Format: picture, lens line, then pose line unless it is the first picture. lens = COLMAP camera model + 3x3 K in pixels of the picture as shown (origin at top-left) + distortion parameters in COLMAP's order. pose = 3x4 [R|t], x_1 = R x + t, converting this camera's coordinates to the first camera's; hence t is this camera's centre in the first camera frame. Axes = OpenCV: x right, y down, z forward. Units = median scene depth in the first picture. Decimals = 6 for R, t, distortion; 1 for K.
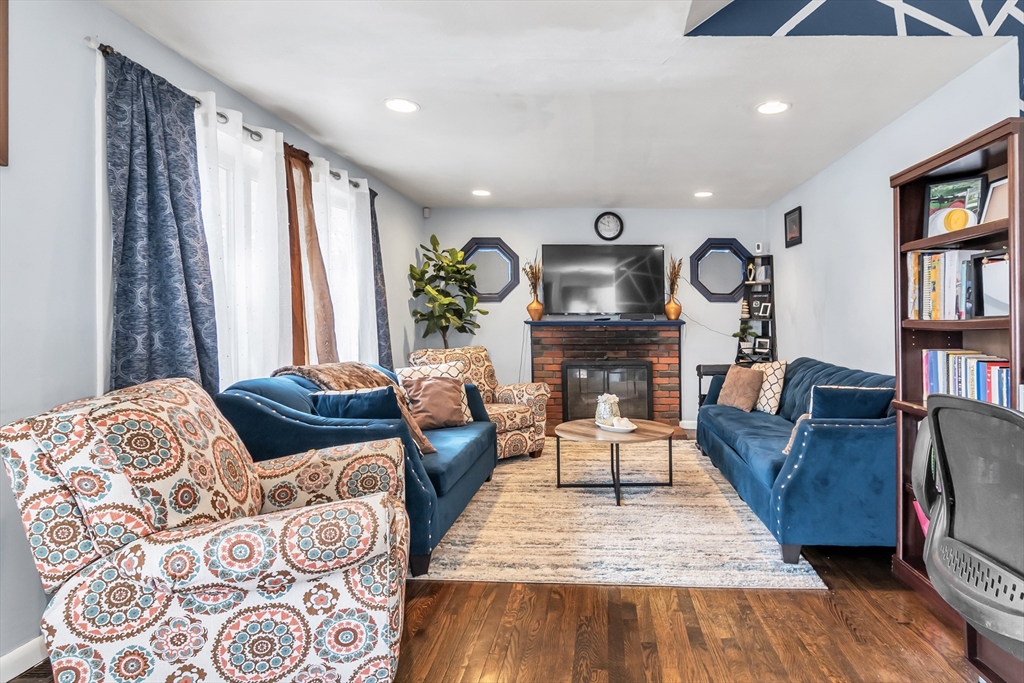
lens RADIAL K [[705.1, 0, 512.9], [0, 705.1, 302.1], [0, 0, 1]] dist [0.003362, -0.000050]
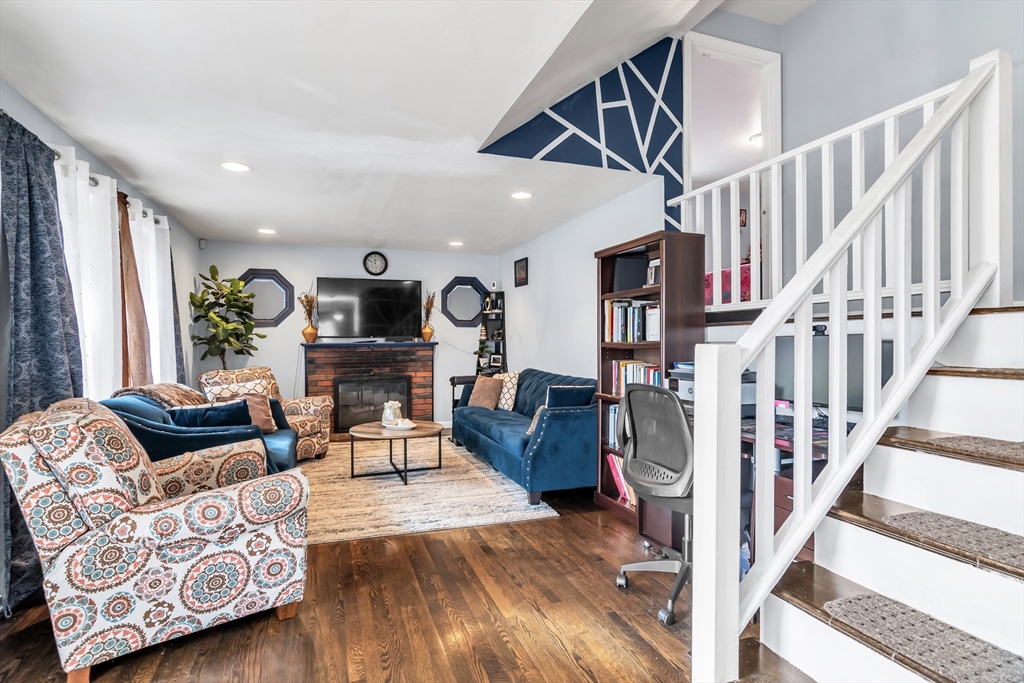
lens RADIAL K [[645.7, 0, 512.0], [0, 645.7, 341.5], [0, 0, 1]] dist [0.000170, -0.000213]
pose [[0.920556, -0.009969, 0.390484, -0.195375], [-0.001167, 0.999600, 0.028273, -0.016907], [-0.390609, -0.026482, 0.920176, -0.249609]]
